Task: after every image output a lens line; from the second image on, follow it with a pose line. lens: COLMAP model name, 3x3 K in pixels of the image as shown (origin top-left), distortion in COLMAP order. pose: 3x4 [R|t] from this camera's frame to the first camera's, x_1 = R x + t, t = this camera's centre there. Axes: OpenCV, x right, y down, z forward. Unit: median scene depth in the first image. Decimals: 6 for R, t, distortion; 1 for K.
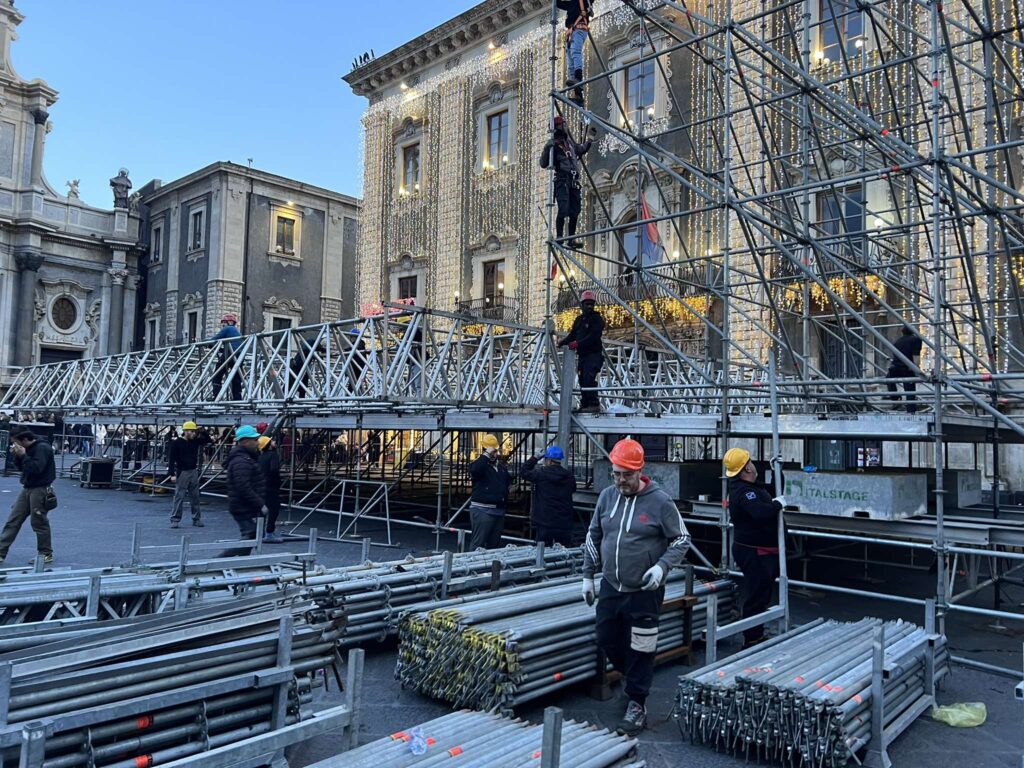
lens RADIAL K [[766.9, 0, 508.6], [0, 766.9, 388.0], [0, 0, 1]] dist [0.053530, -0.059075]
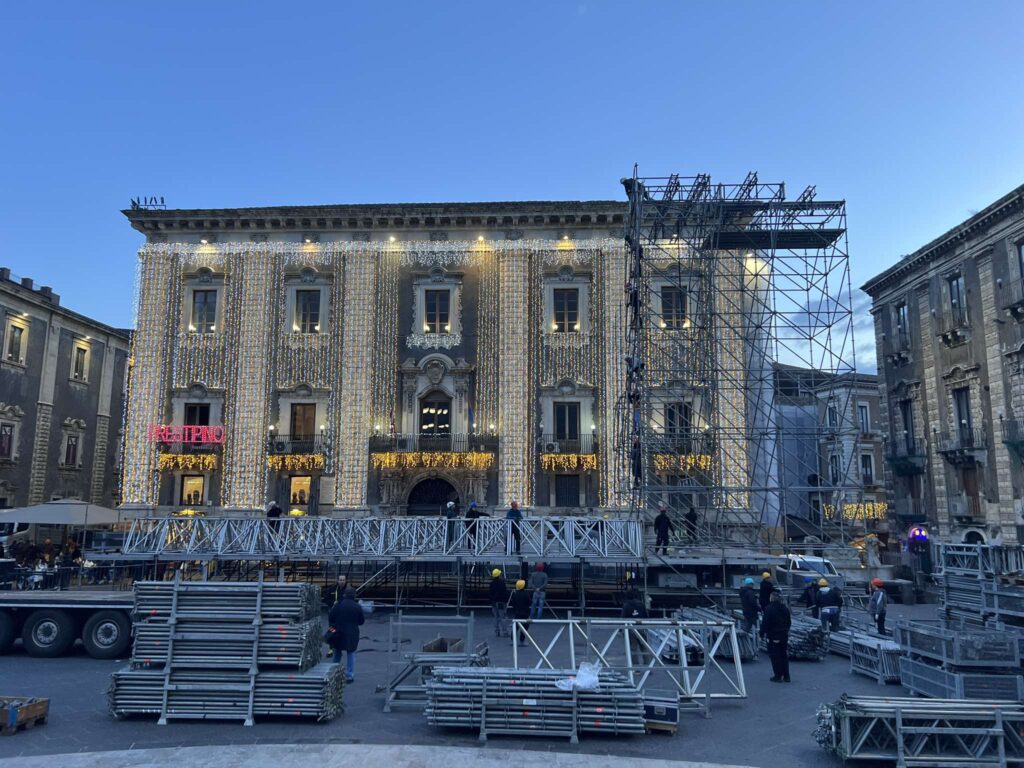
lens RADIAL K [[766.9, 0, 506.9], [0, 766.9, 391.4], [0, 0, 1]] dist [0.053530, -0.059075]
pose [[0.753760, 0.079790, 0.652288, -0.556056], [-0.027687, 0.995576, -0.089788, -0.074626], [-0.656567, 0.049618, 0.752634, -0.176782]]
